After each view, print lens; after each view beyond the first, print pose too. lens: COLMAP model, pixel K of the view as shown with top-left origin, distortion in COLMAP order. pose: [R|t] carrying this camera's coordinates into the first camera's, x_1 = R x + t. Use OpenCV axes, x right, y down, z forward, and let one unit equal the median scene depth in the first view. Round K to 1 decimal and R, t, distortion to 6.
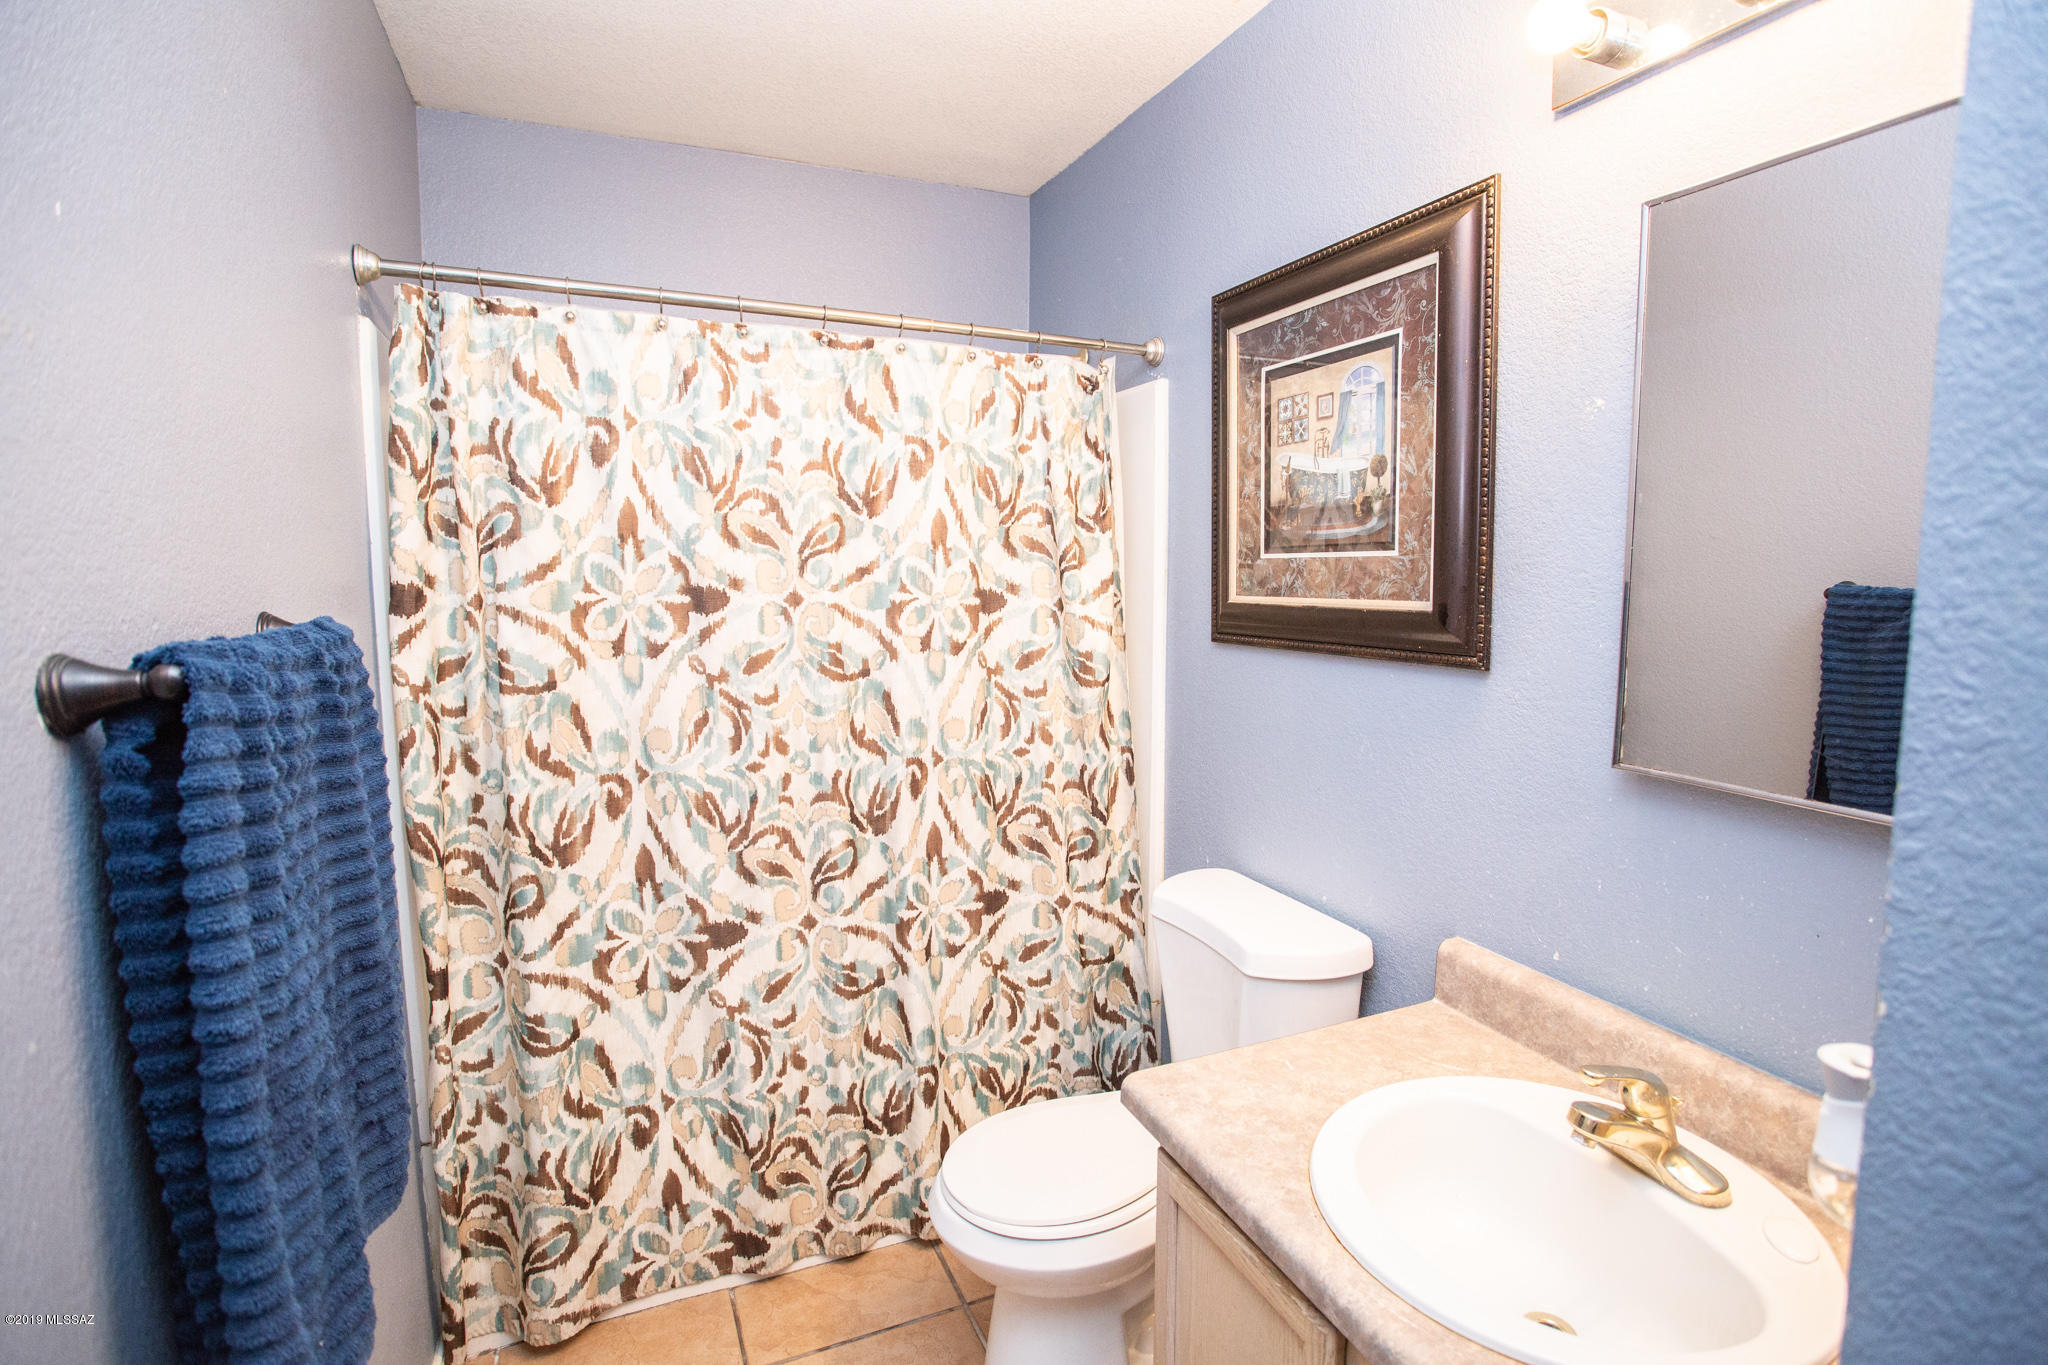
lens RADIAL K [[988.3, 0, 1027.1], [0, 988.3, 673.7], [0, 0, 1]] dist [-0.092886, 0.040520]
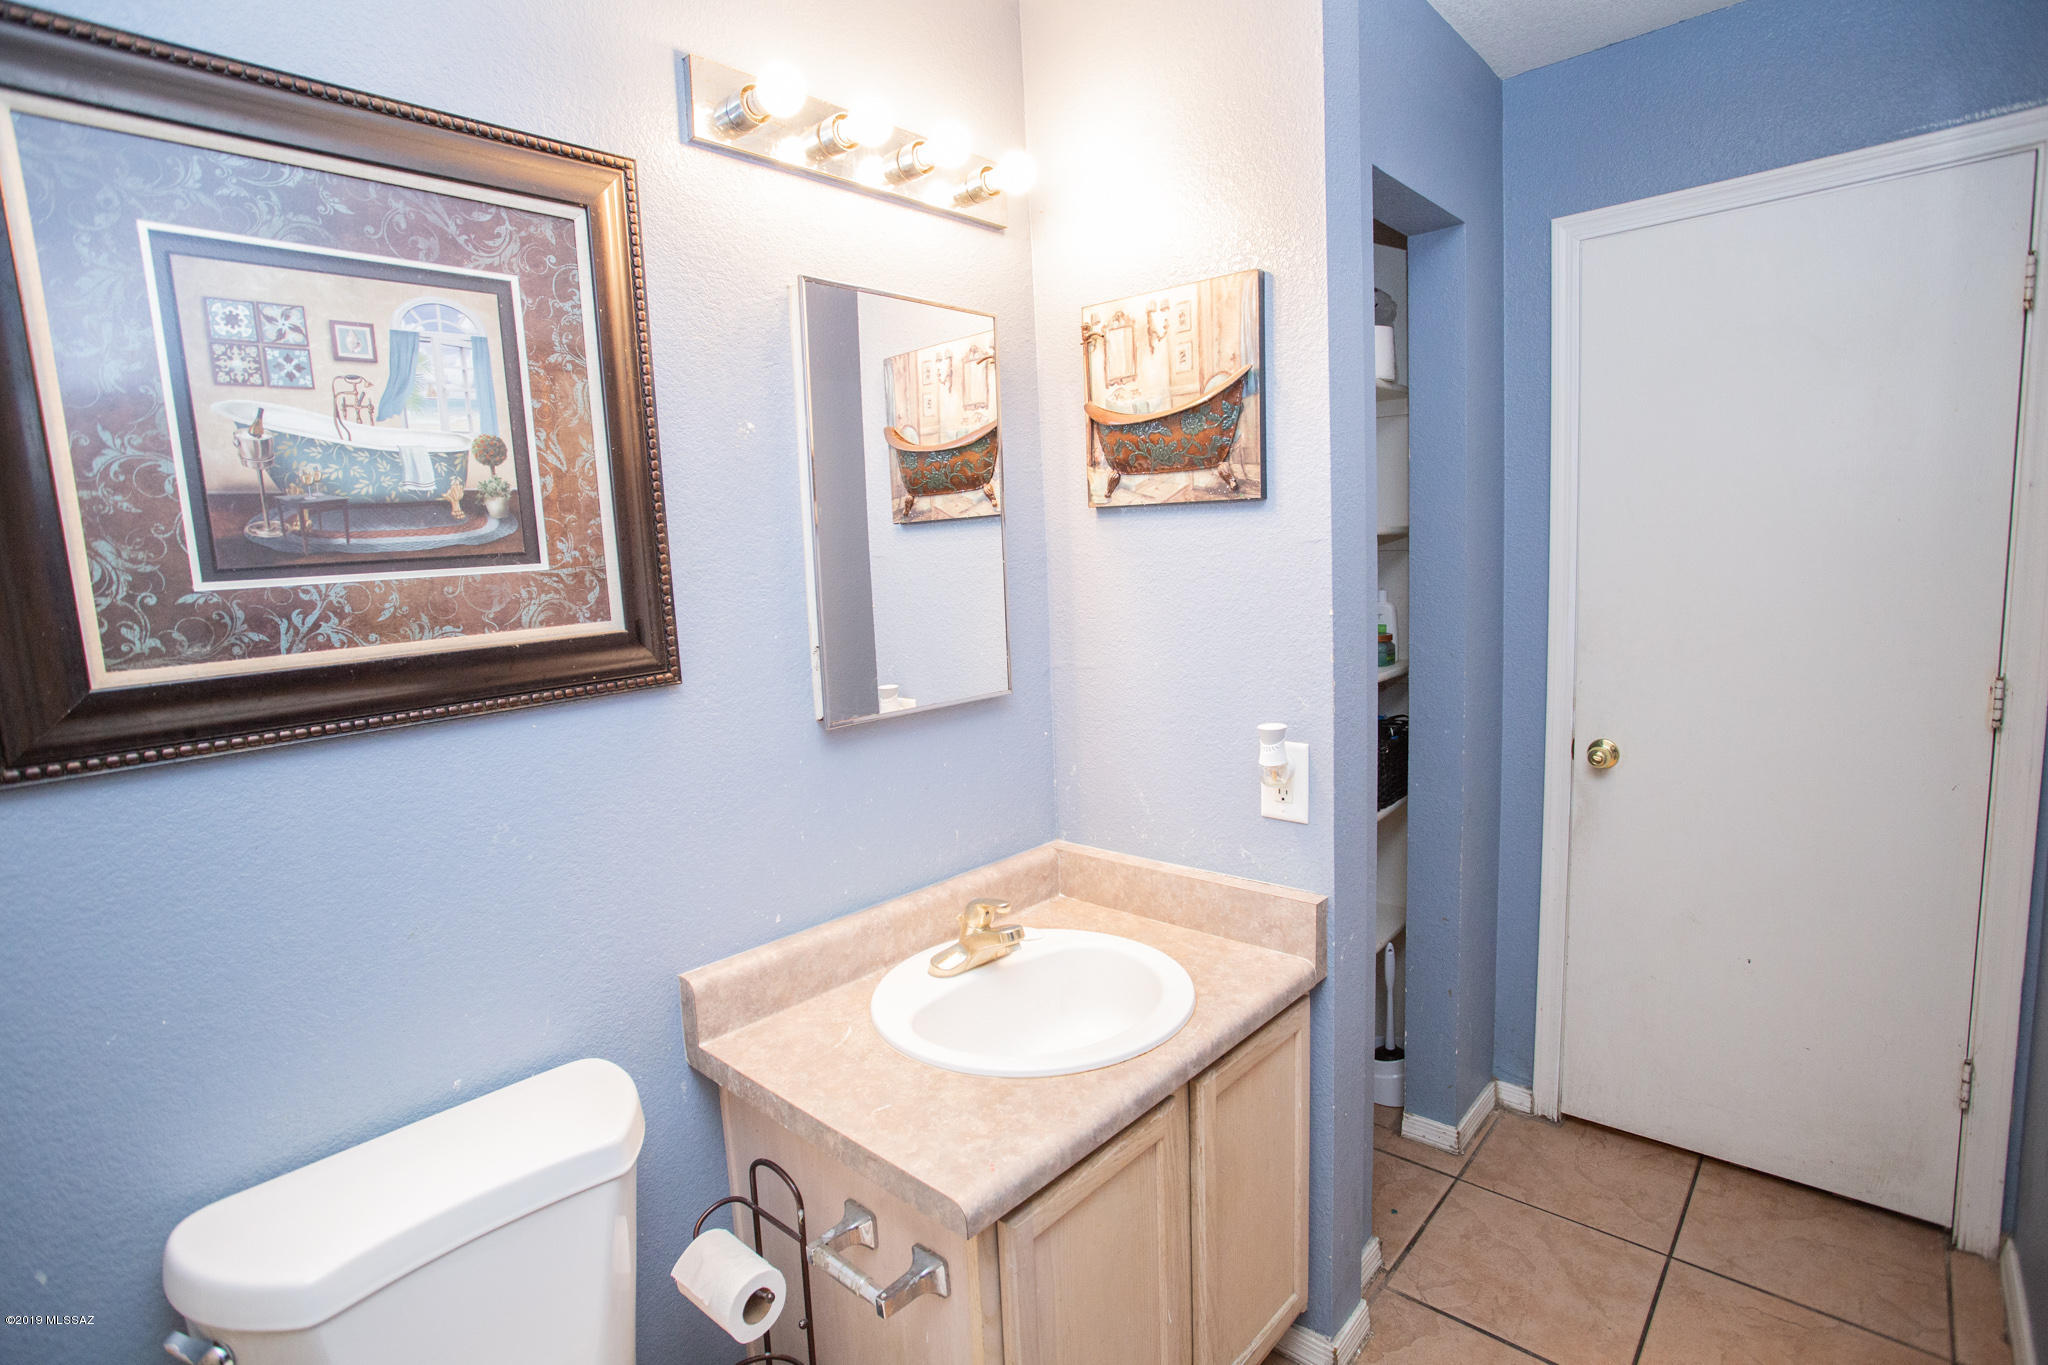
lens RADIAL K [[988.3, 0, 1027.1], [0, 988.3, 673.7], [0, 0, 1]] dist [-0.092886, 0.040520]
pose [[-0.412341, -0.094882, 0.906075, -0.470917], [0.142533, 0.975595, 0.167027, -0.109160], [-0.899811, 0.198018, -0.388754, 0.926467]]
